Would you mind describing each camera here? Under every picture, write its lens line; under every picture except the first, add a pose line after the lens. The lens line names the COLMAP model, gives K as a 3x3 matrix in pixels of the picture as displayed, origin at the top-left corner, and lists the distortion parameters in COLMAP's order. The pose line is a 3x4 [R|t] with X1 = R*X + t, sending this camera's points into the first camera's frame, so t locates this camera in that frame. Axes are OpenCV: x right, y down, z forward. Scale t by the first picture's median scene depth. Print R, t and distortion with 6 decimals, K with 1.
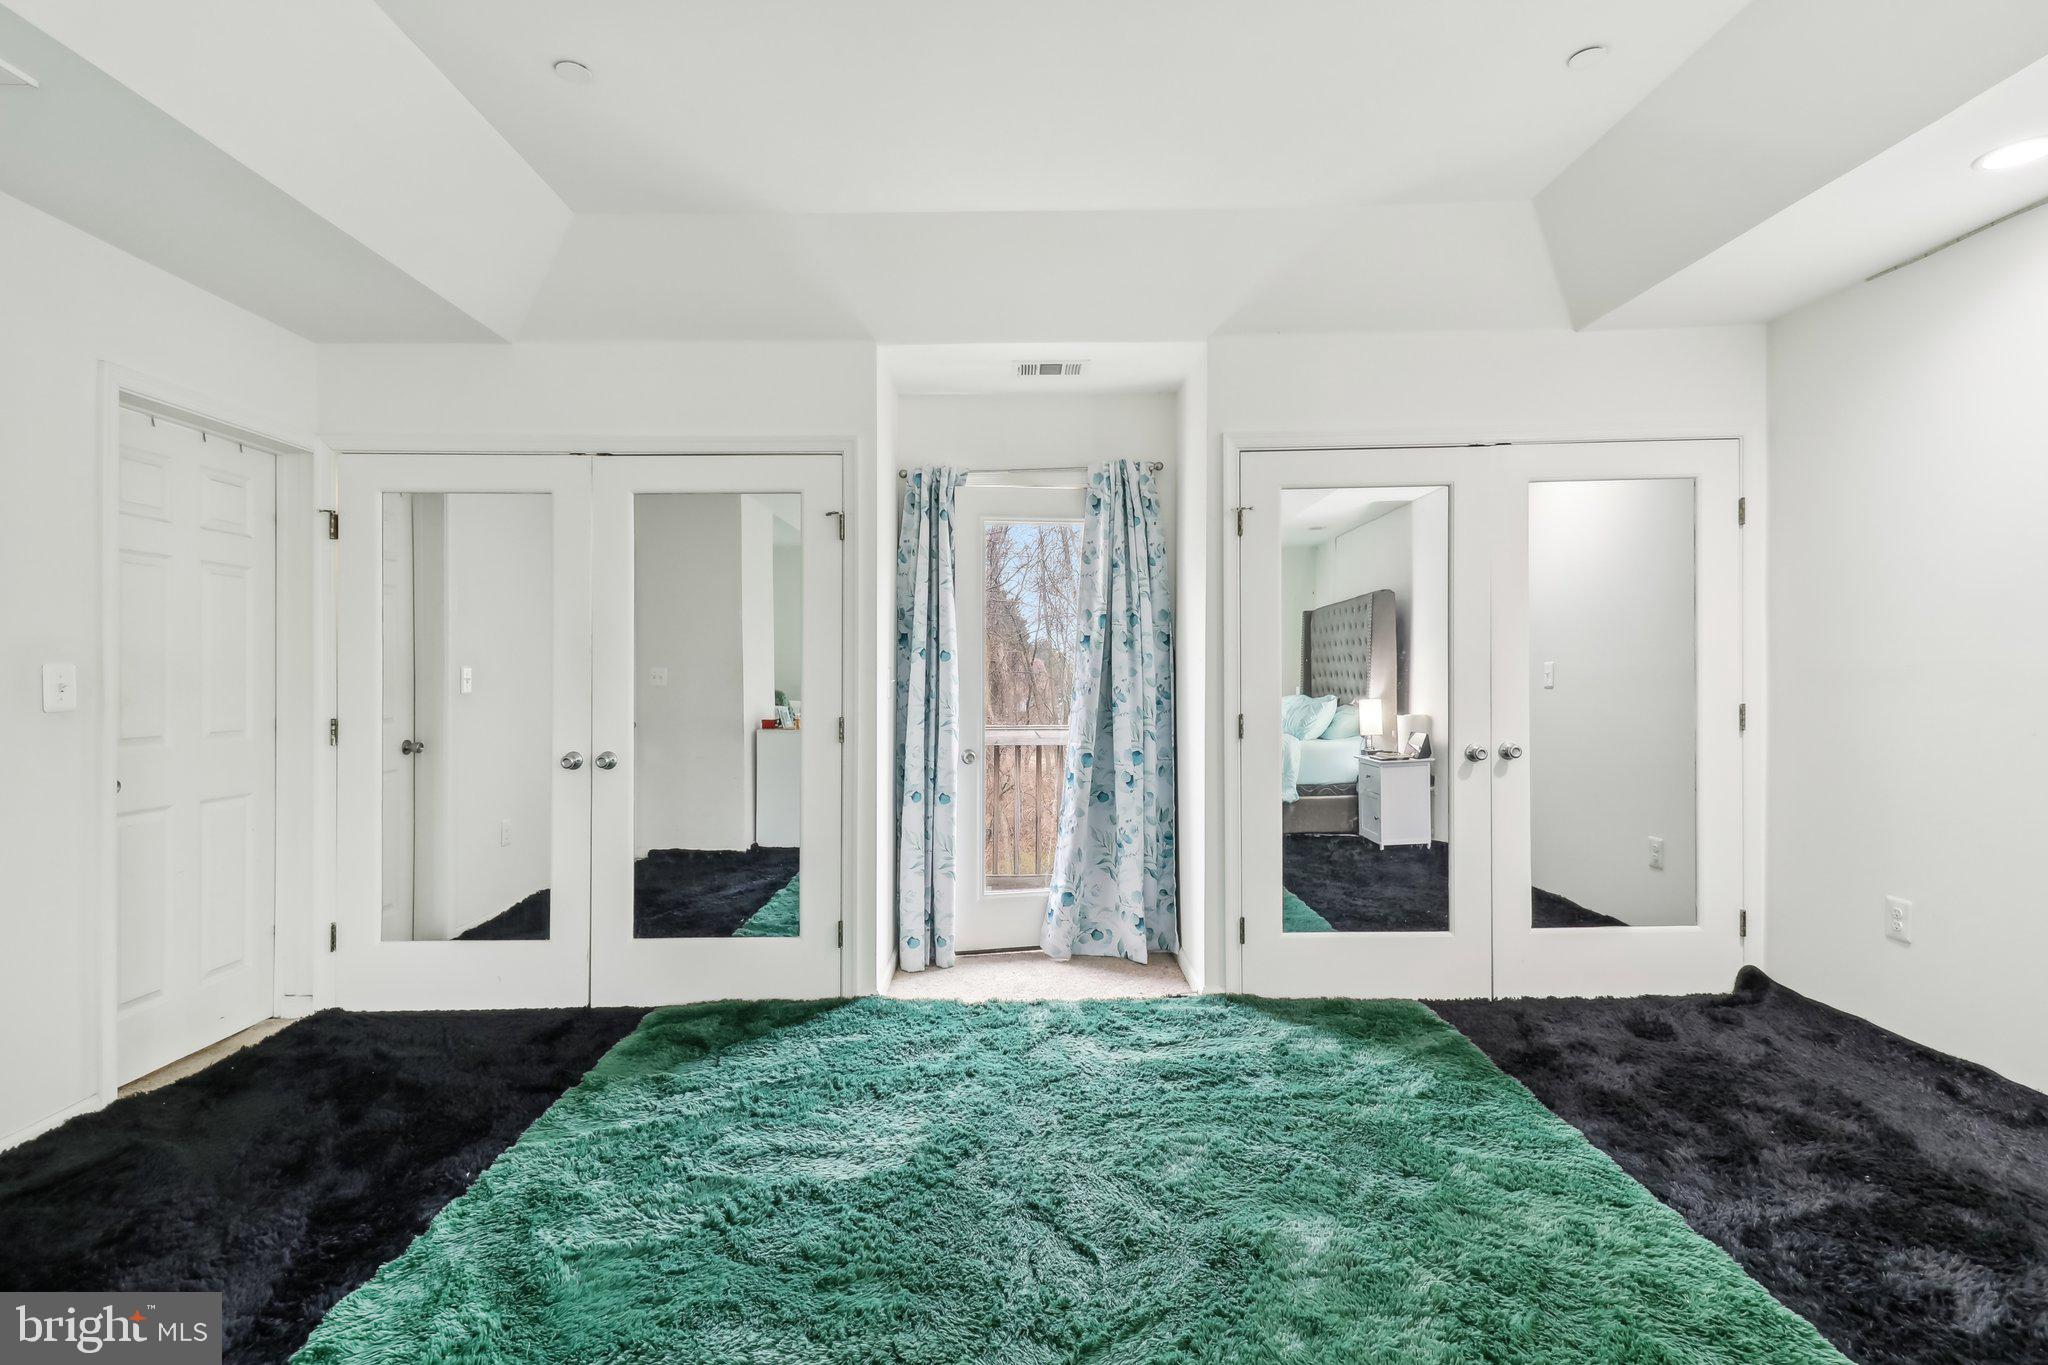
lens RADIAL K [[979.4, 0, 1000.6], [0, 979.4, 682.7], [0, 0, 1]] dist [0.019345, -0.013904]
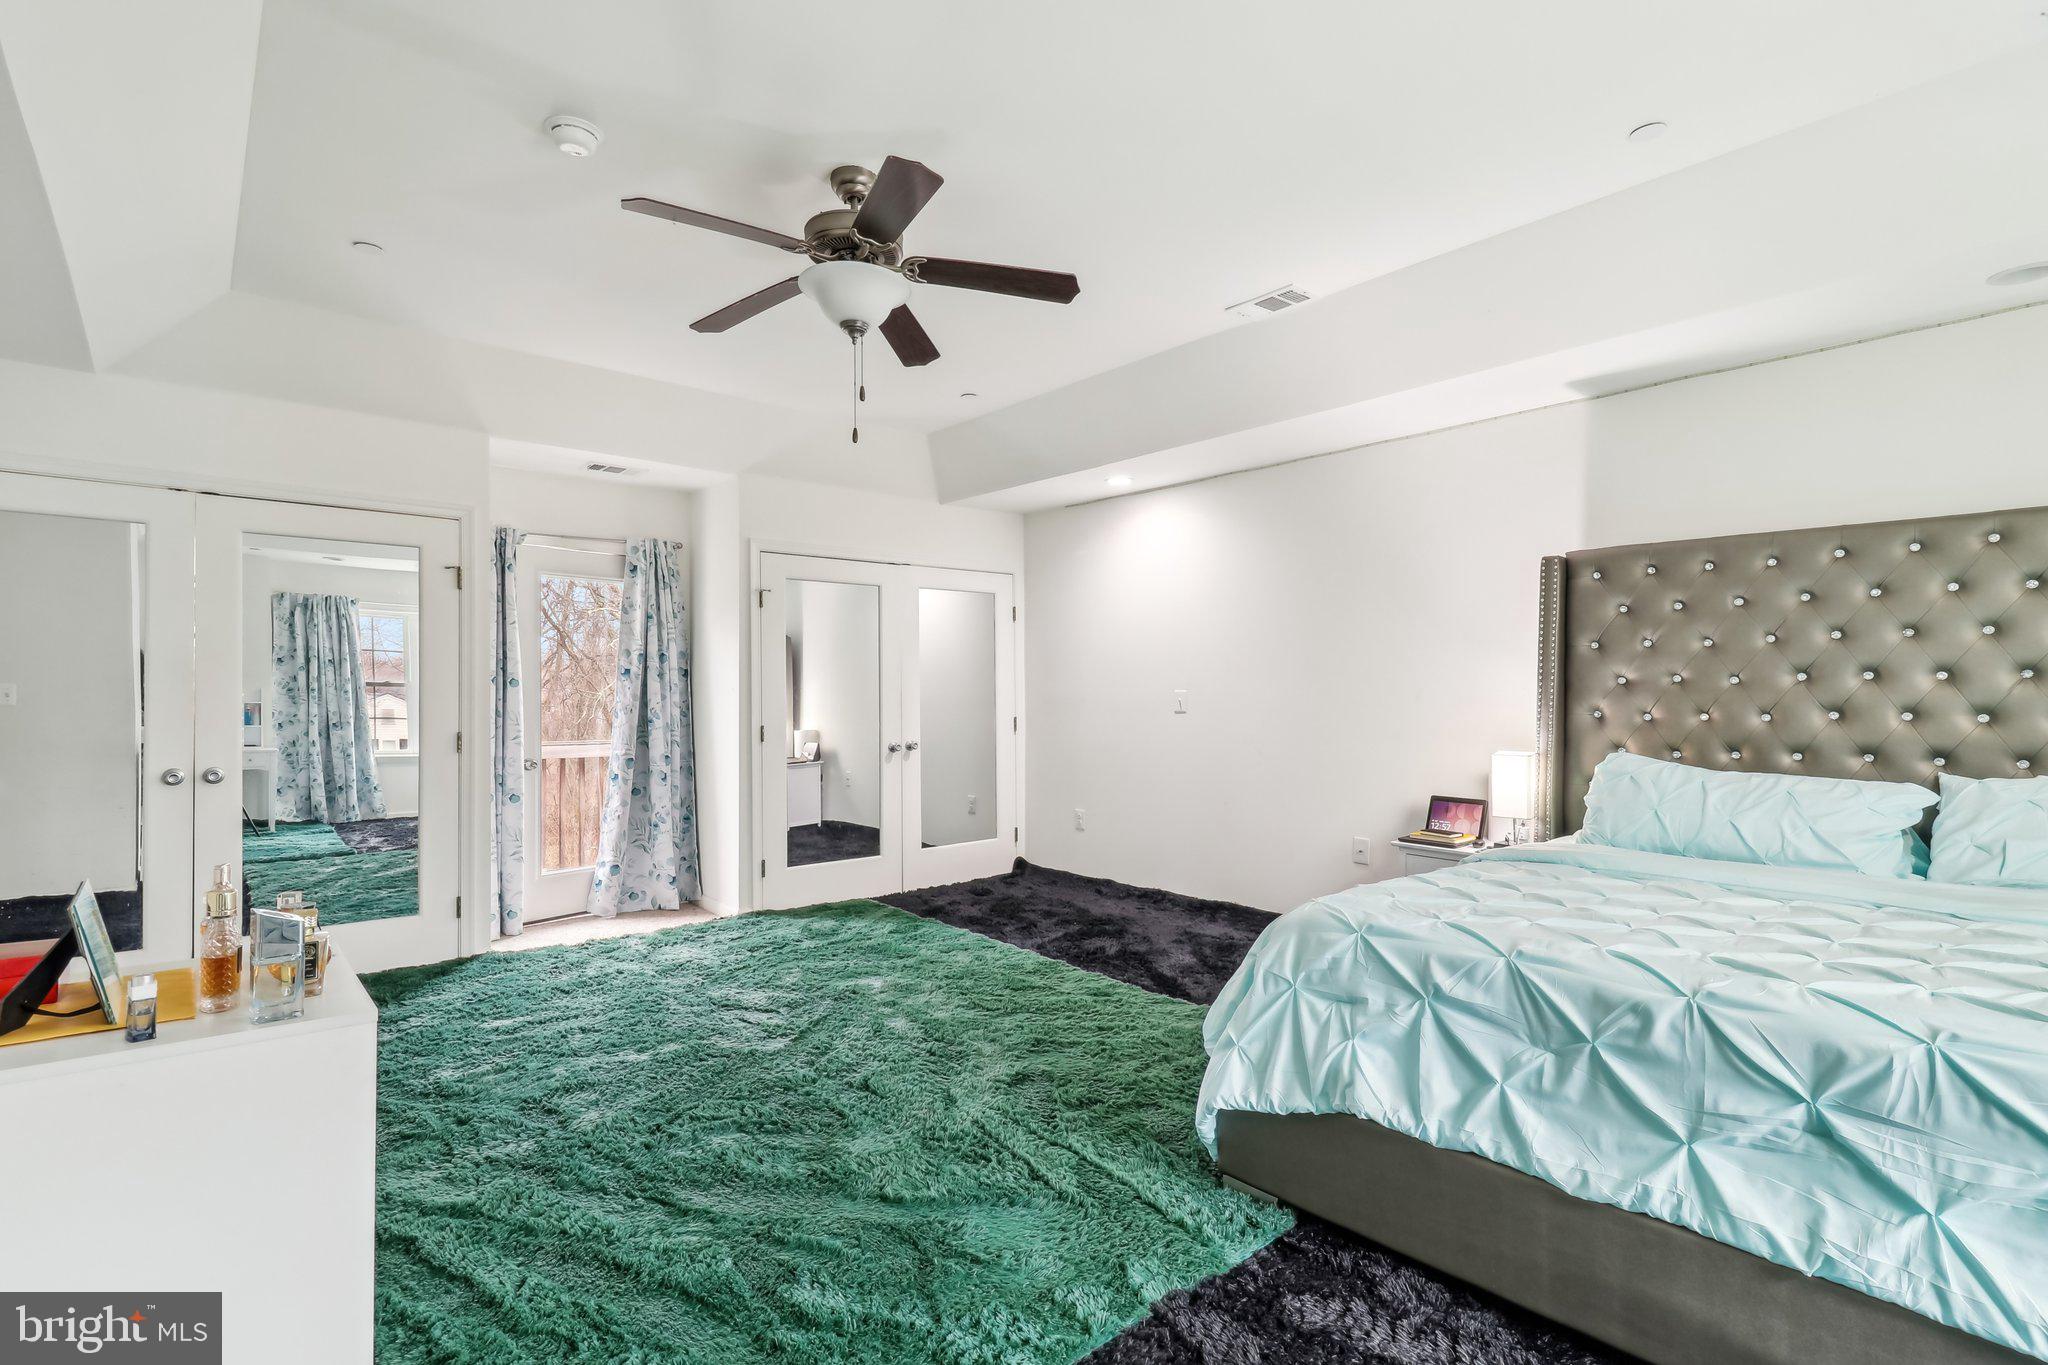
lens RADIAL K [[979.4, 0, 1000.6], [0, 979.4, 682.7], [0, 0, 1]] dist [0.019345, -0.013904]
pose [[0.775399, 0.016099, 0.631267, -0.424263], [-0.000203, 0.999681, -0.025245, 0.004176], [-0.631472, 0.019447, 0.775155, -0.403802]]
